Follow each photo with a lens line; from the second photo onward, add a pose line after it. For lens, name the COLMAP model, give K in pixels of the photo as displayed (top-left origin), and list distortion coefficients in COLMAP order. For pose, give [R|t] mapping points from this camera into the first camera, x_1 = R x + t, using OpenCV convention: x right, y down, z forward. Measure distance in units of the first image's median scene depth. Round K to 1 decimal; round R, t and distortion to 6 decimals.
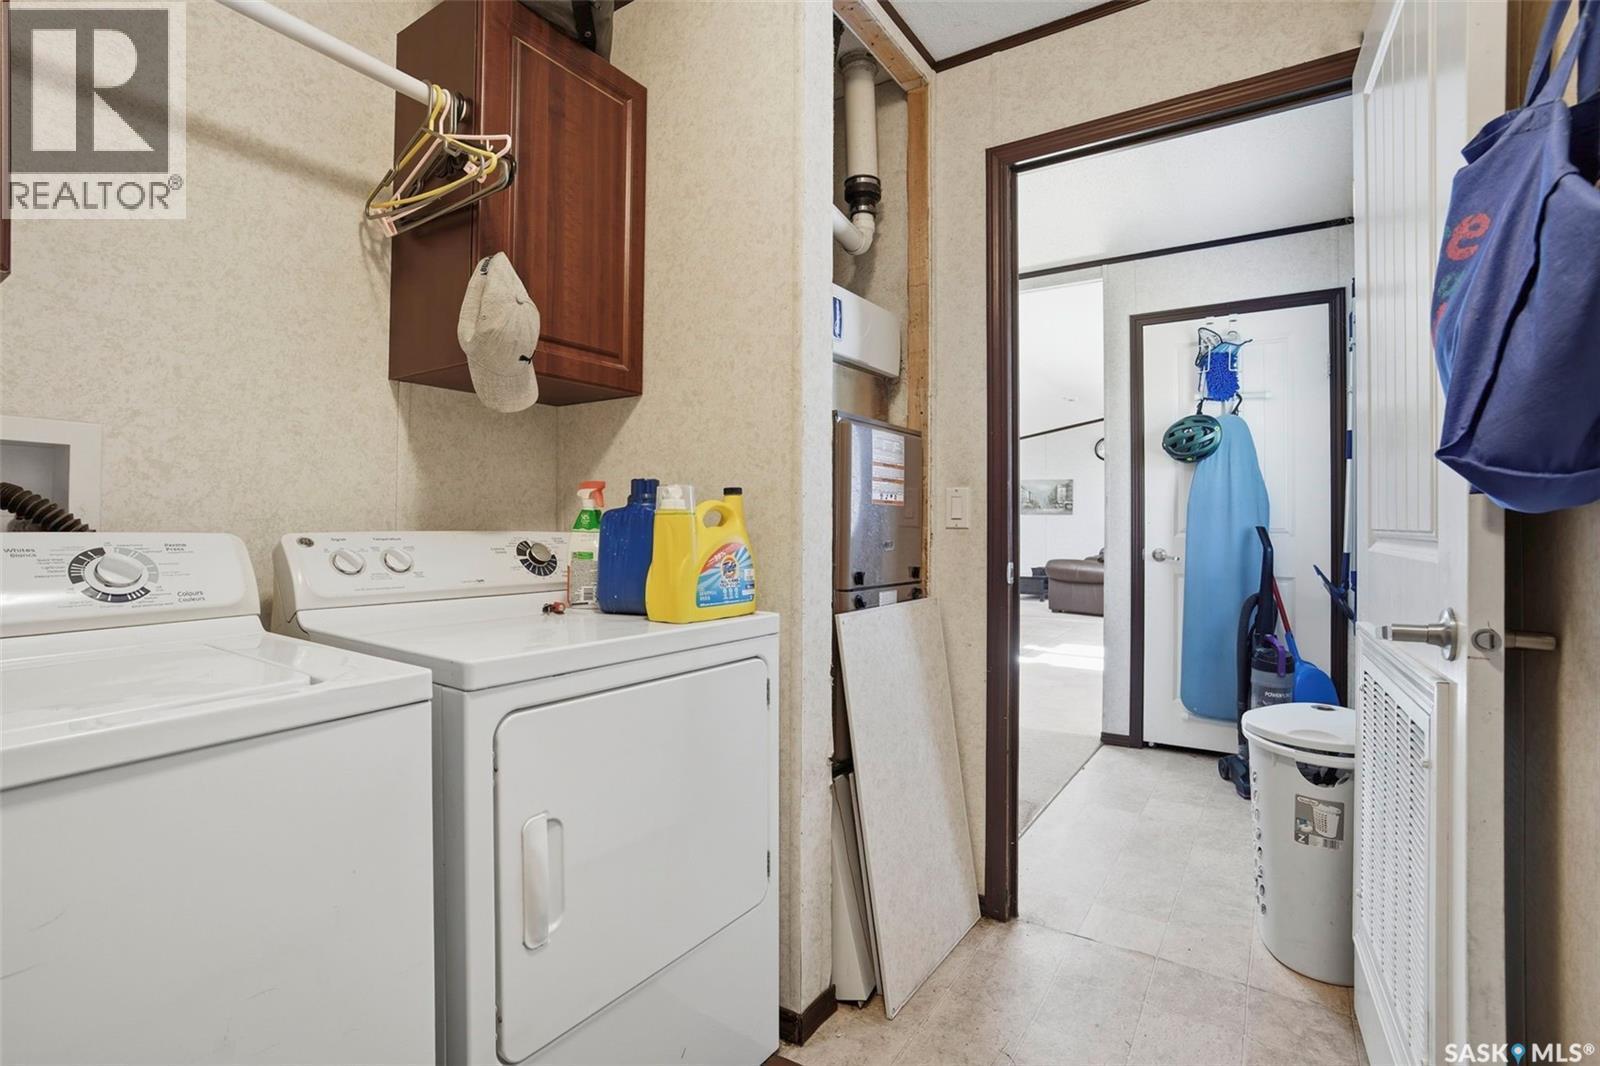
lens RADIAL K [[744.0, 0, 799.3], [0, 744.0, 526.5], [0, 0, 1]] dist [-0.029584, 0.000307]
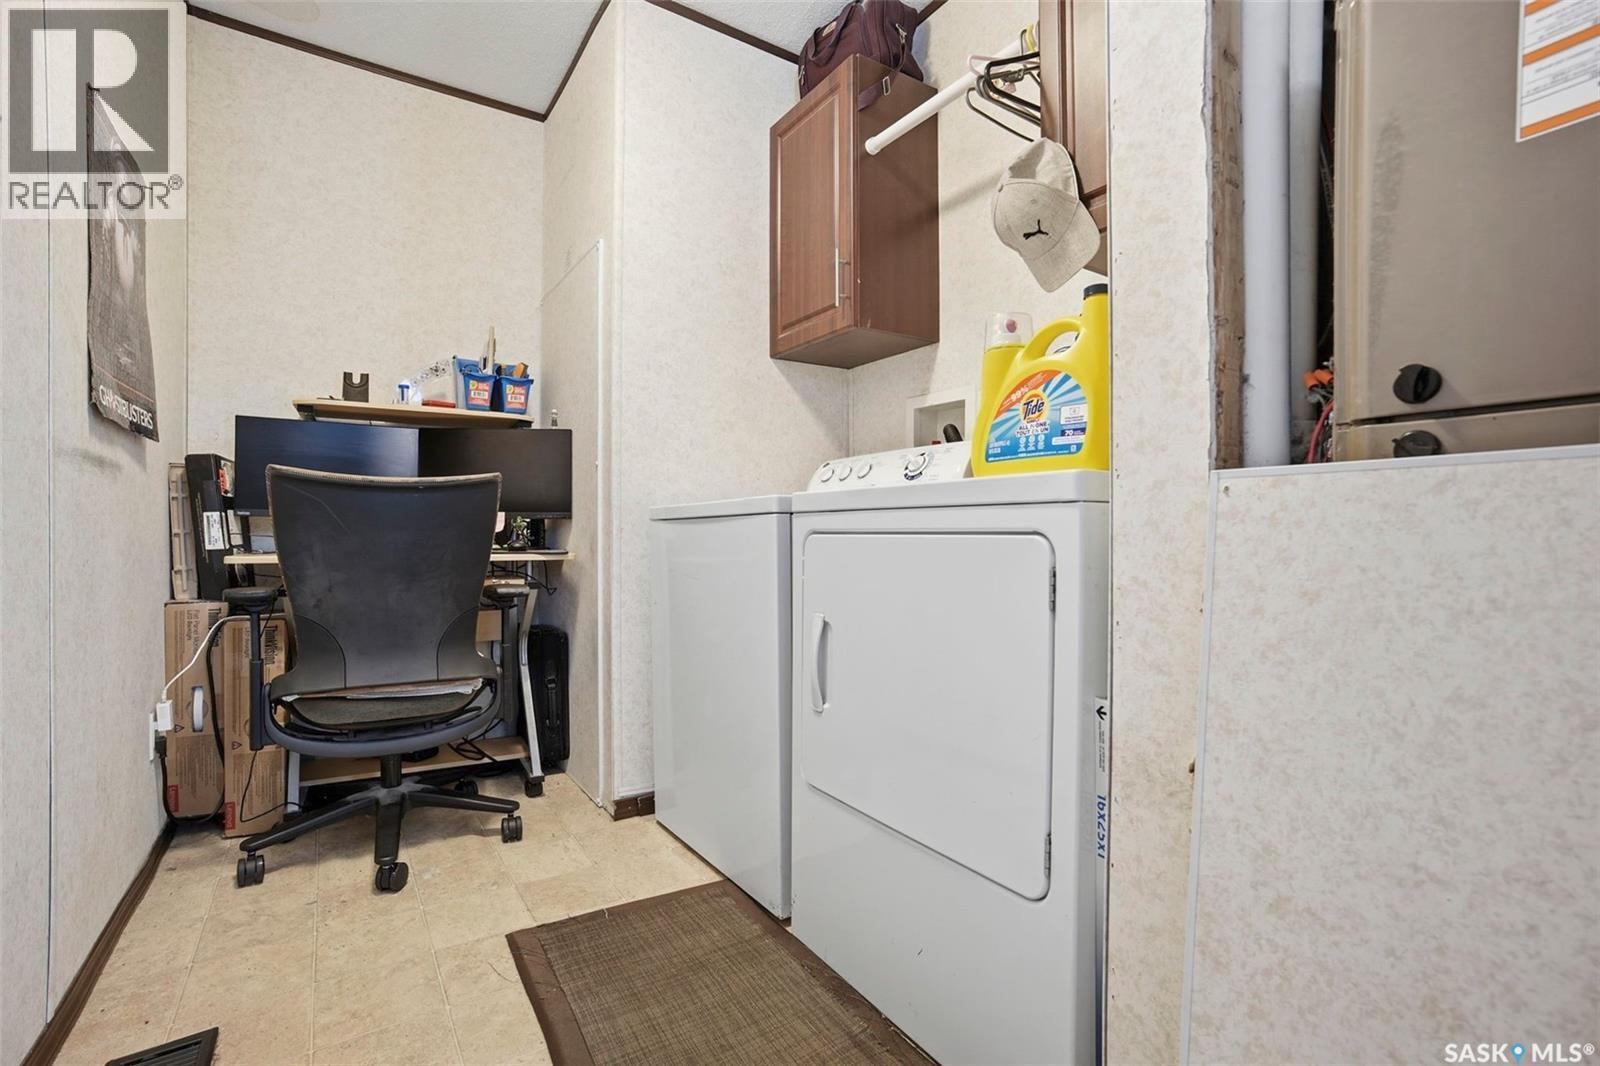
lens RADIAL K [[744.0, 0, 798.5], [0, 744.0, 532.9], [0, 0, 1]] dist [-0.029584, 0.000307]
pose [[-0.412889, -0.003216, -0.910776, 0.650183], [-0.004406, 0.999989, -0.001533, 0.177769], [0.910771, 0.003379, -0.412899, 1.083386]]
